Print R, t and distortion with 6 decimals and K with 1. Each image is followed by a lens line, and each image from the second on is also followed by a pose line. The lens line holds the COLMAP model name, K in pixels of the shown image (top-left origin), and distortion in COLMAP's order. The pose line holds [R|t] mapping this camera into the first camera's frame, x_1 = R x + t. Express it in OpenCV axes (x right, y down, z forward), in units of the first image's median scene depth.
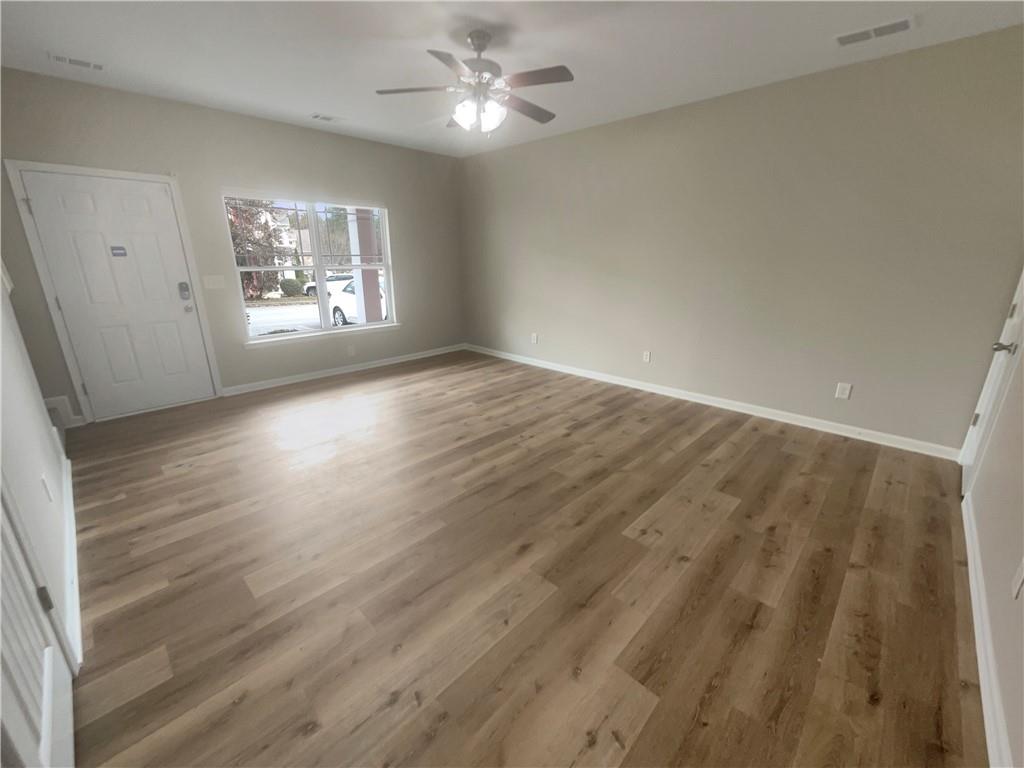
lens RADIAL K [[418.6, 0, 511.2], [0, 418.6, 383.2], [0, 0, 1]] dist [-0.005522, 0.001801]
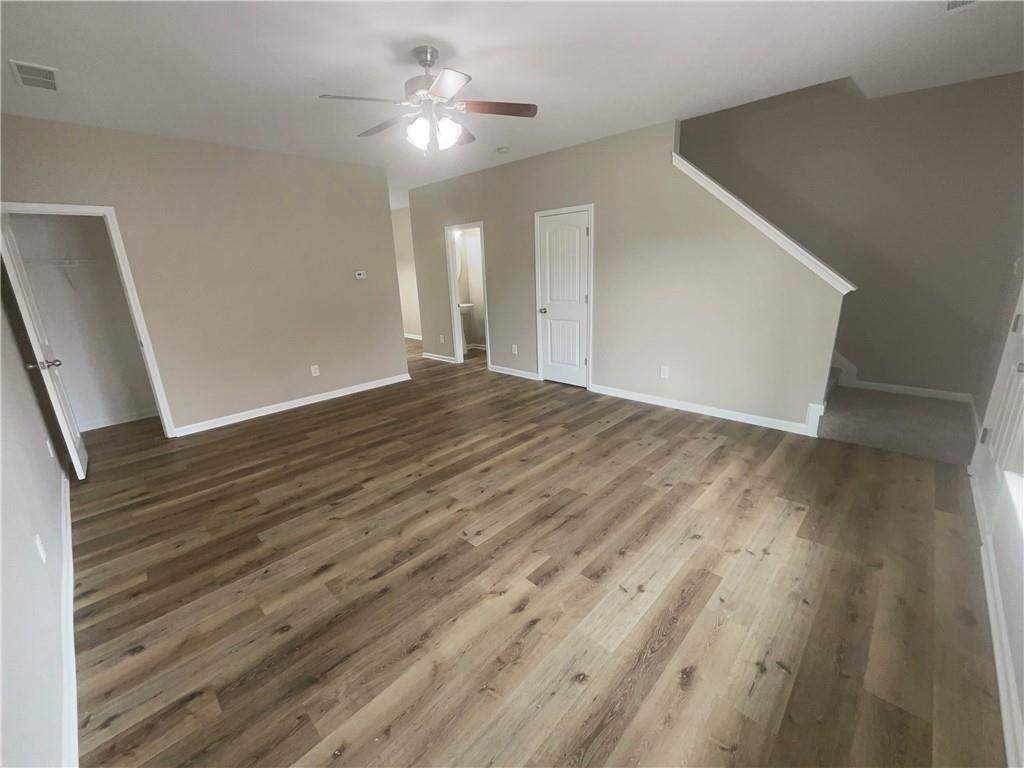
lens RADIAL K [[418.6, 0, 511.5], [0, 418.6, 382.9], [0, 0, 1]] dist [-0.005522, 0.001801]
pose [[-0.999281, 0.036767, 0.009263, -0.176411], [0.035981, 0.842513, 0.537472, -0.486749], [0.011957, 0.537419, -0.843230, 1.531175]]
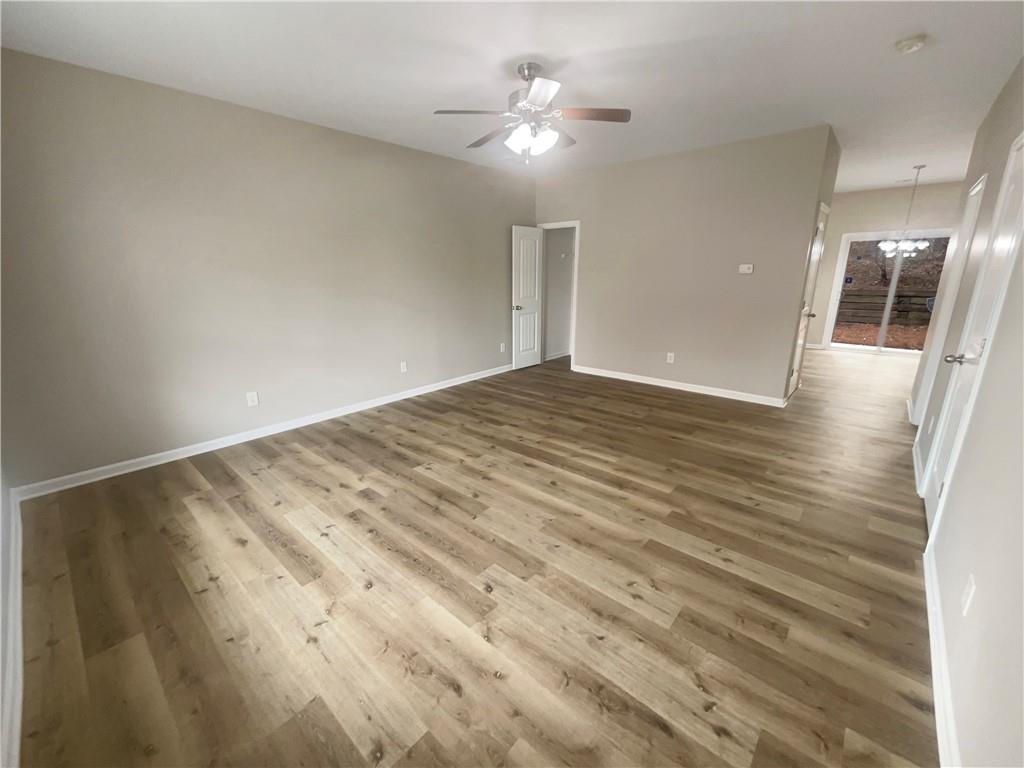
lens RADIAL K [[418.6, 0, 510.4], [0, 418.6, 382.8], [0, 0, 1]] dist [-0.005522, 0.001801]
pose [[-0.043742, -0.257851, 0.965194, -0.894702], [0.296439, 0.919258, 0.259014, -0.271241], [-0.954049, 0.297451, 0.036227, 0.863705]]
